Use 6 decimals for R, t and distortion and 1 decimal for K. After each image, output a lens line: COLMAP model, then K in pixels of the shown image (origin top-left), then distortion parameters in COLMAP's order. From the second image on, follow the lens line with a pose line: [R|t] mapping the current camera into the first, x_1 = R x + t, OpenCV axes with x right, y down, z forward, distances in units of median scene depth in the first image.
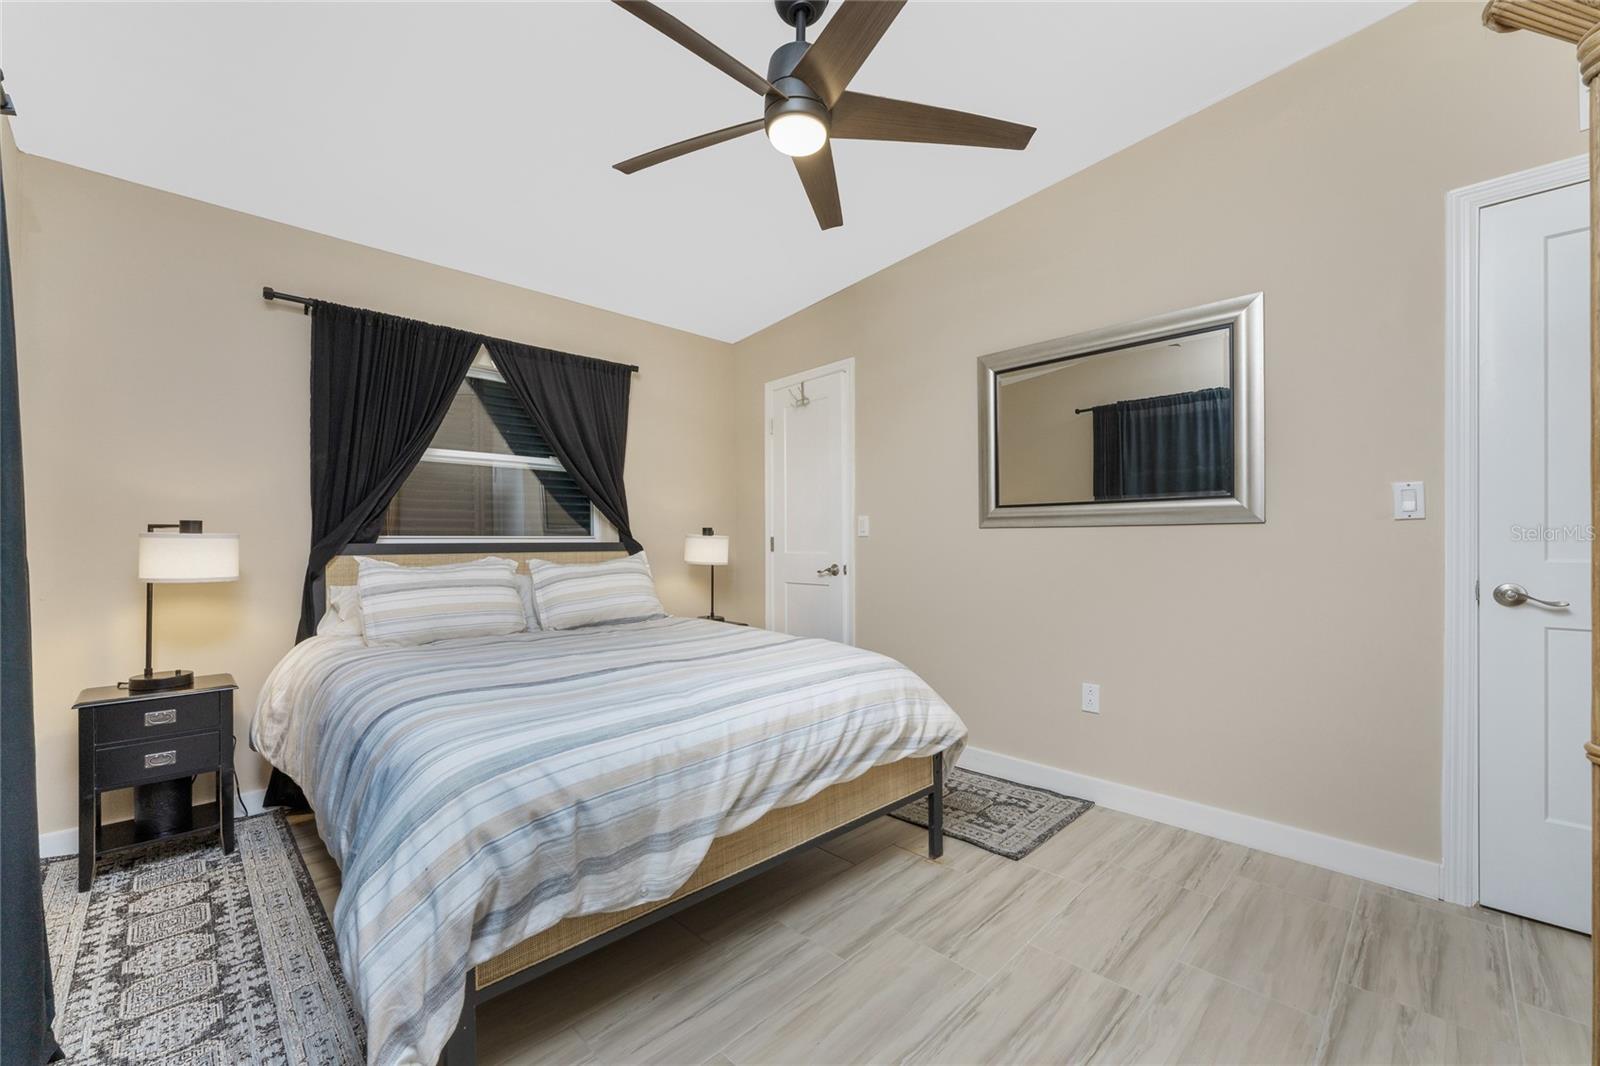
lens RADIAL K [[642.1, 0, 803.0], [0, 642.1, 533.0], [0, 0, 1]] dist [-0.008695, -0.000221]
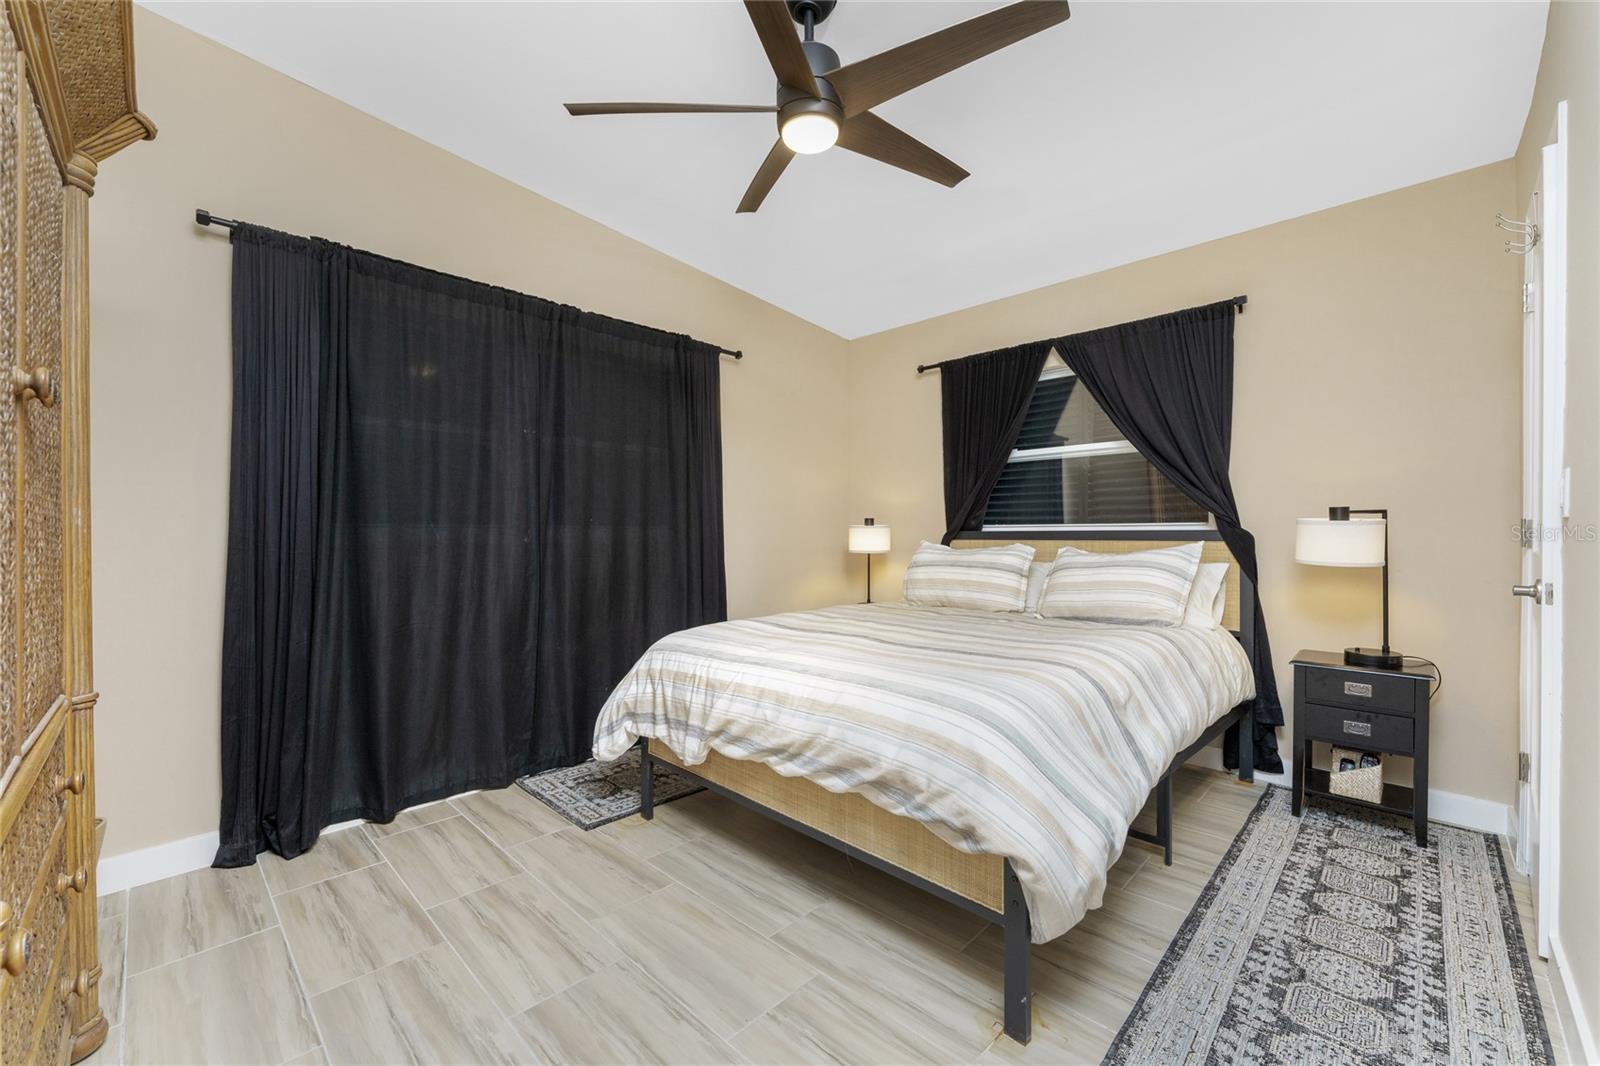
lens RADIAL K [[642.1, 0, 803.0], [0, 642.1, 537.4], [0, 0, 1]] dist [-0.008695, -0.000221]
pose [[0.008859, 0.012201, -0.999886, 0.072325], [0.017595, 0.999769, 0.012355, 0.000737], [0.999806, -0.017703, 0.008643, 0.070384]]
